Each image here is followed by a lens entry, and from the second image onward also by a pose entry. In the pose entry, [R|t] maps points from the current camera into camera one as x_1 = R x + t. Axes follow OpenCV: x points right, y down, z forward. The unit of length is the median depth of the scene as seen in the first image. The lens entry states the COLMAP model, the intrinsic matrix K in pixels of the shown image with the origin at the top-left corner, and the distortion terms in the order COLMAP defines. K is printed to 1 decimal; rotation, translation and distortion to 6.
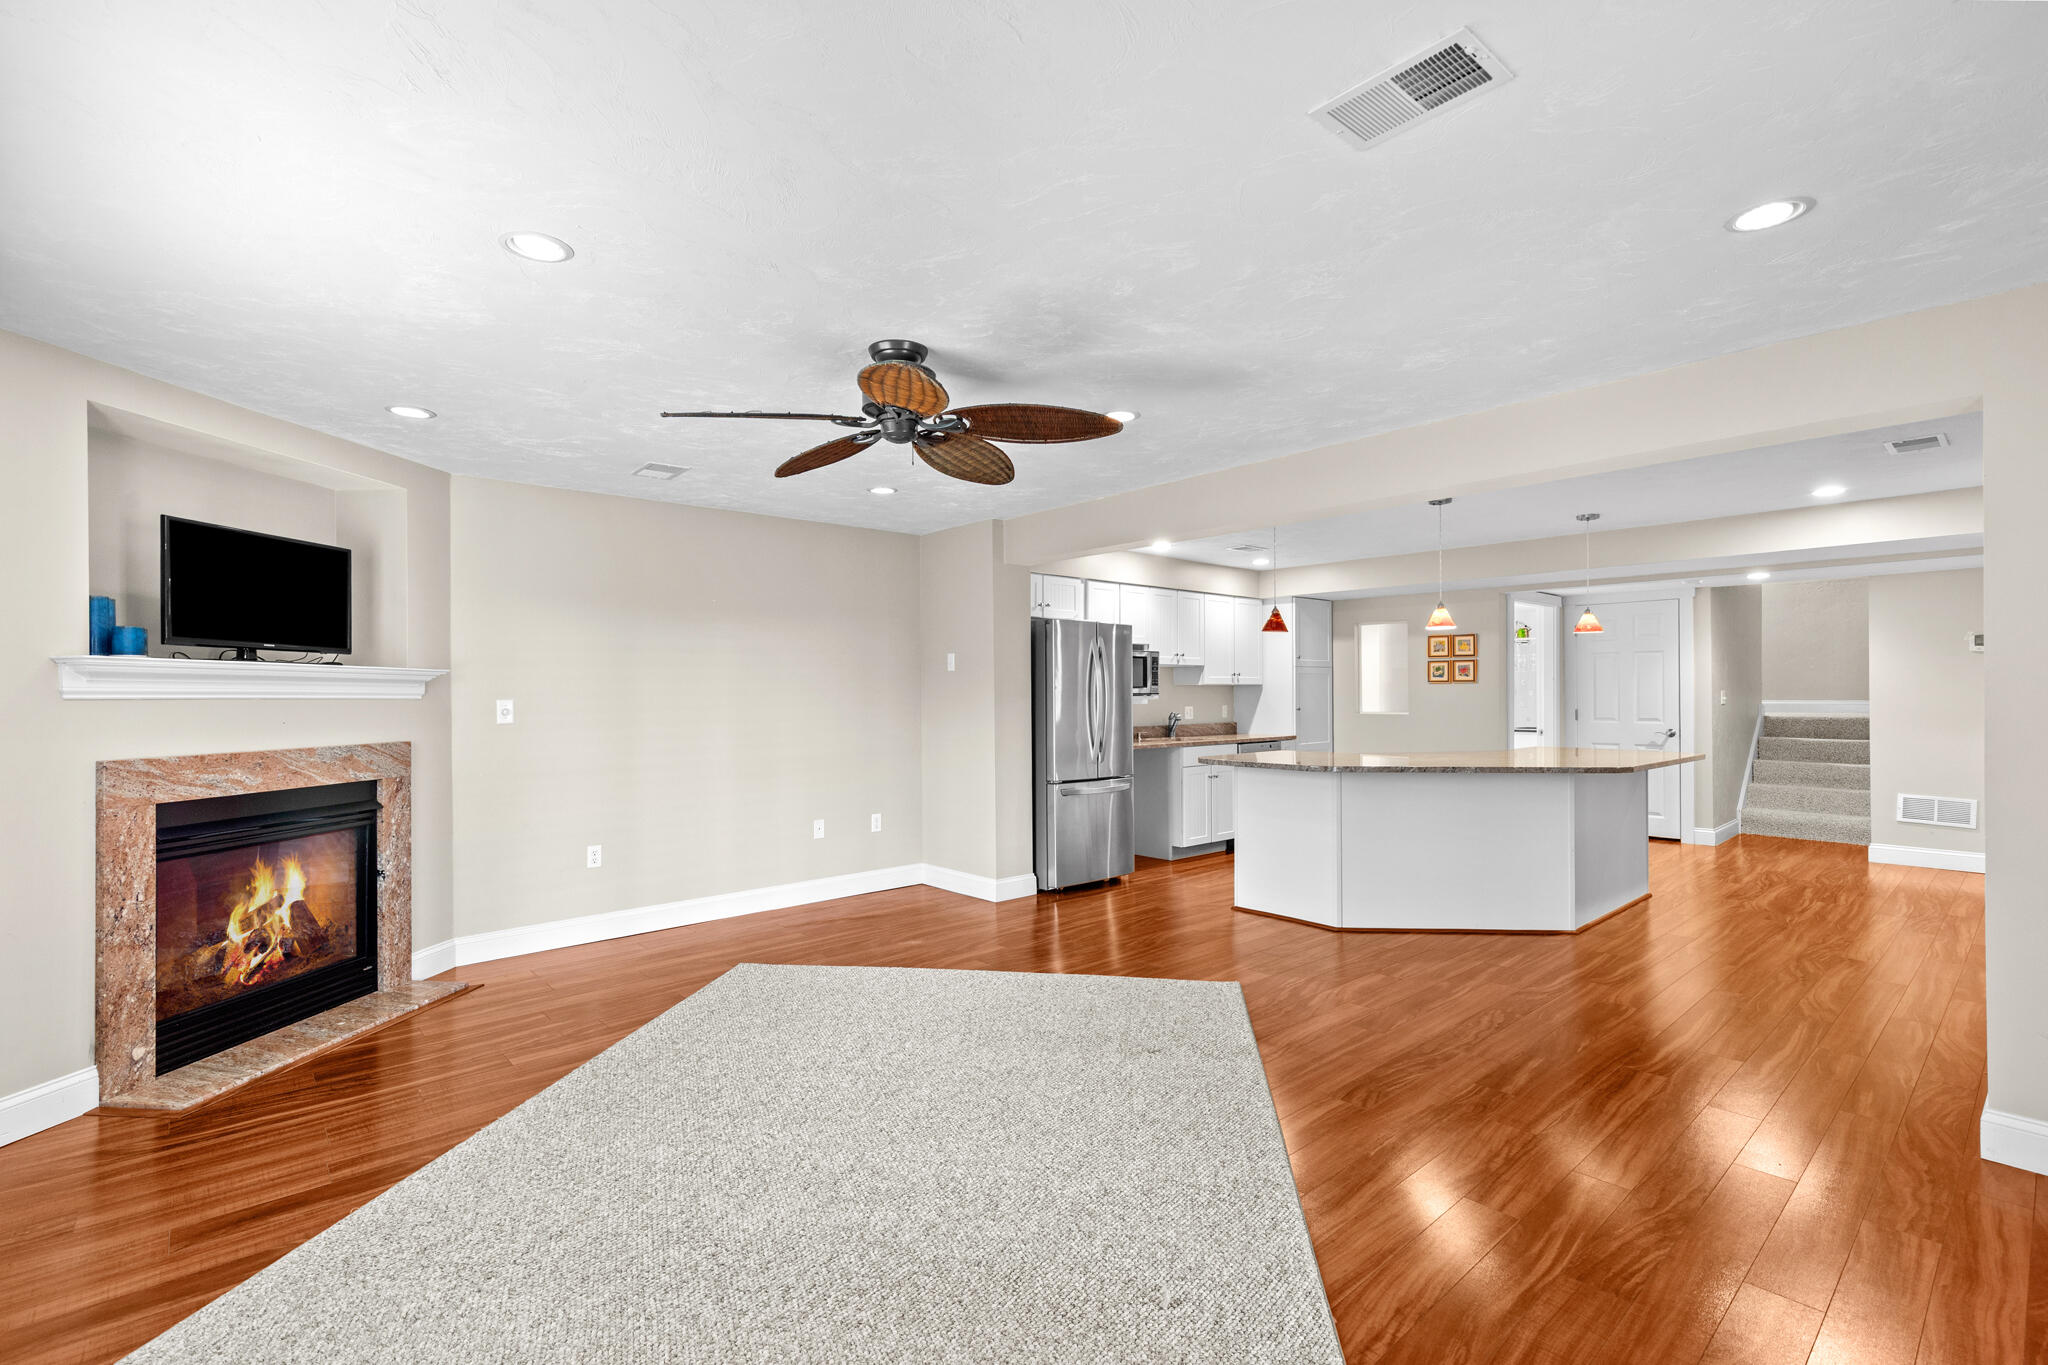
lens RADIAL K [[923.7, 0, 1027.7], [0, 923.7, 690.5], [0, 0, 1]] dist [0.001085, 0.000136]
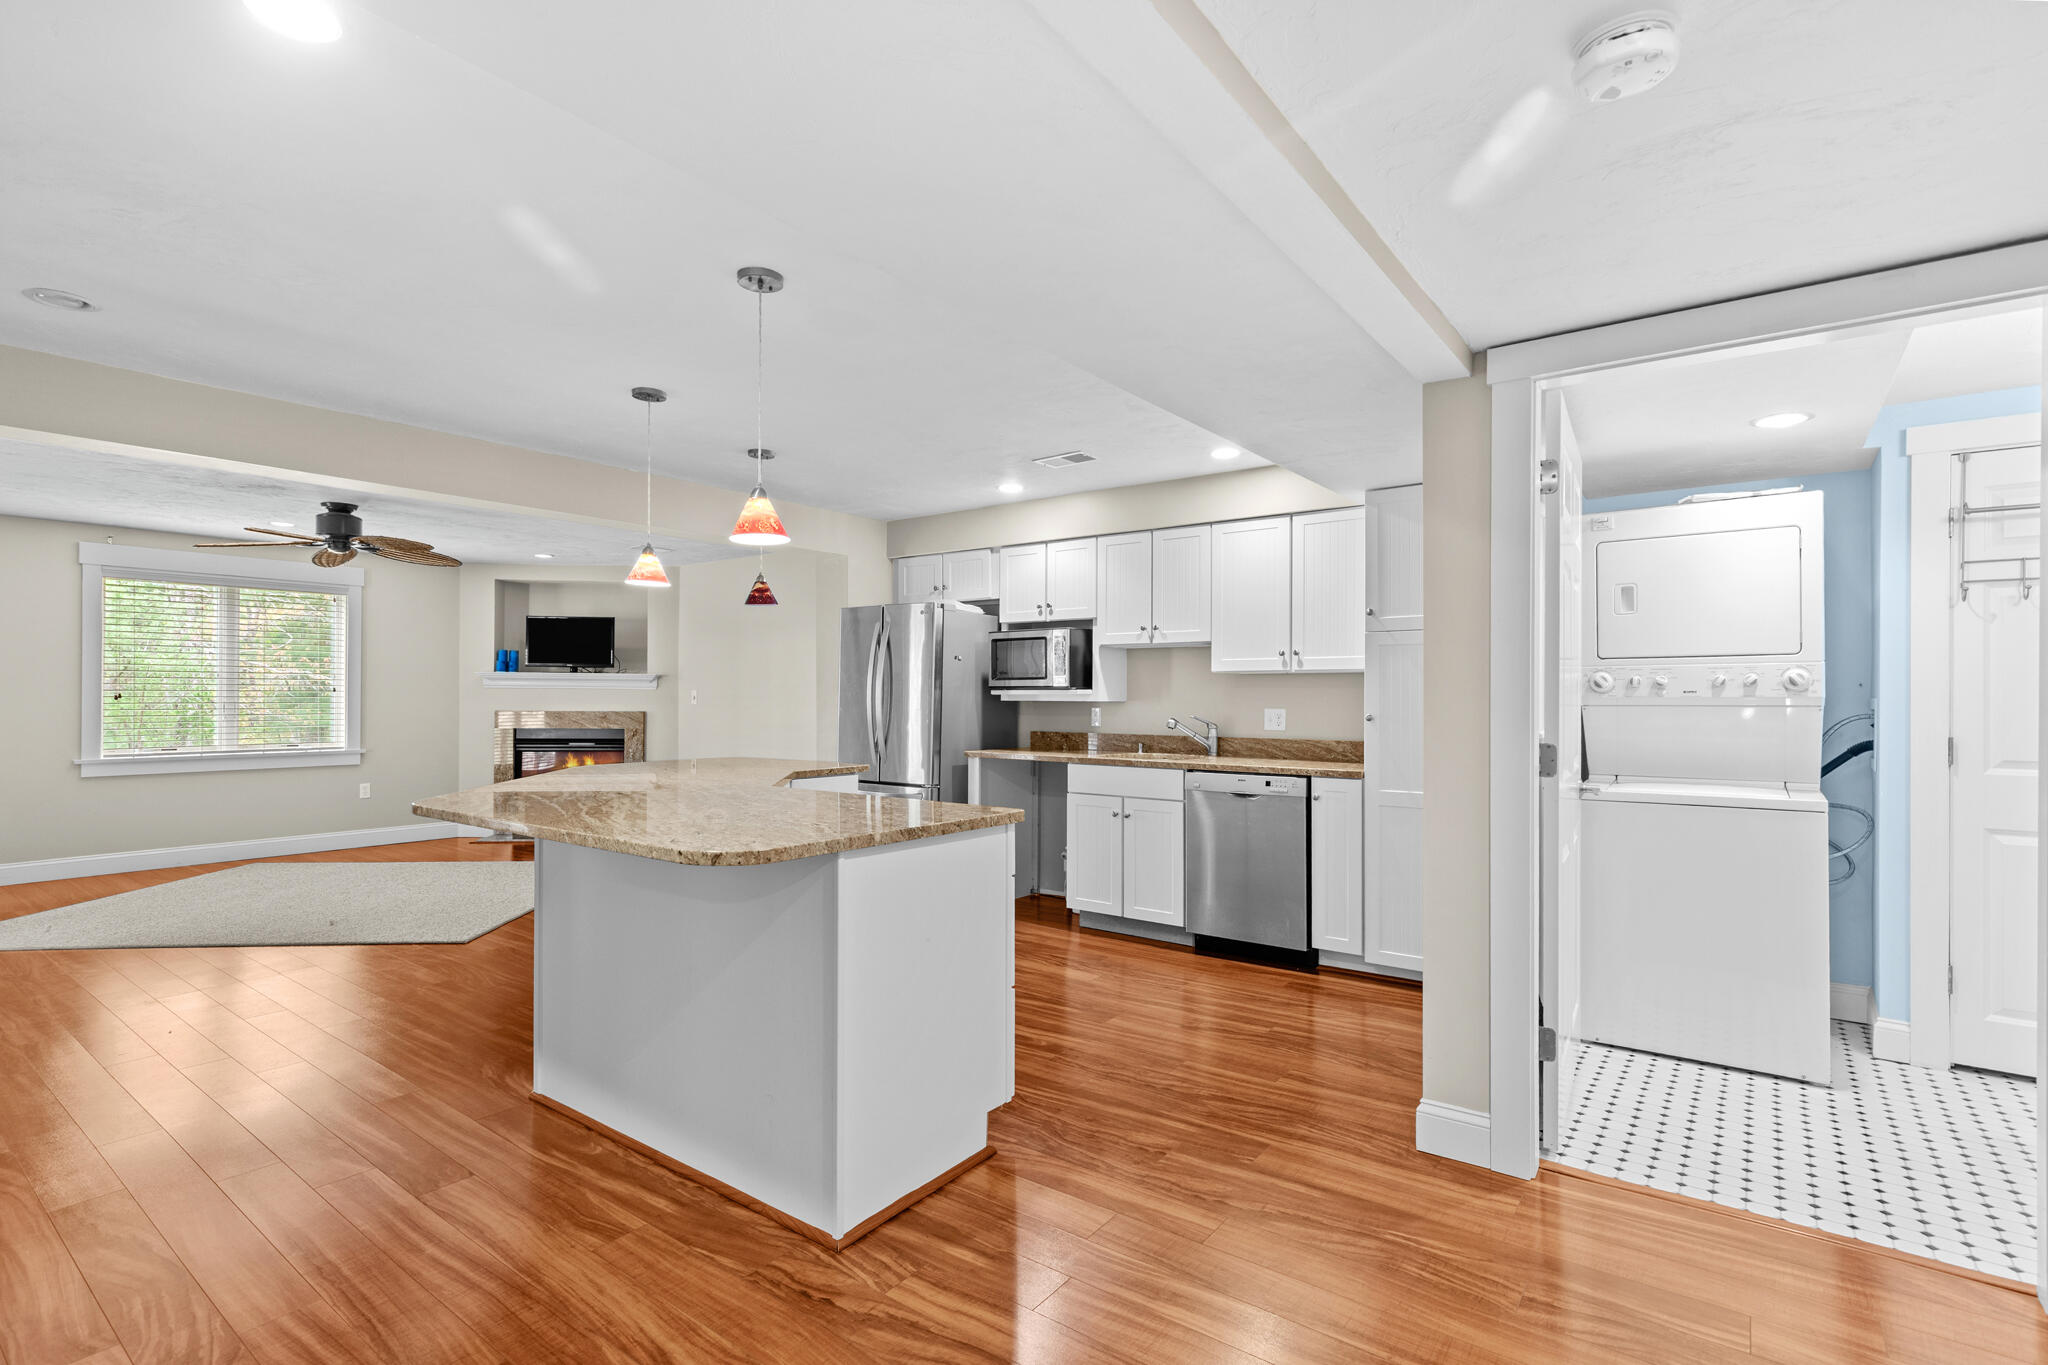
lens RADIAL K [[923.7, 0, 1027.7], [0, 923.7, 690.5], [0, 0, 1]] dist [0.001085, 0.000136]
pose [[0.192941, -0.003646, -0.981204, 1.351284], [-0.004689, 0.999978, -0.004637, 0.015154], [0.981199, 0.005496, 0.192920, 1.334097]]
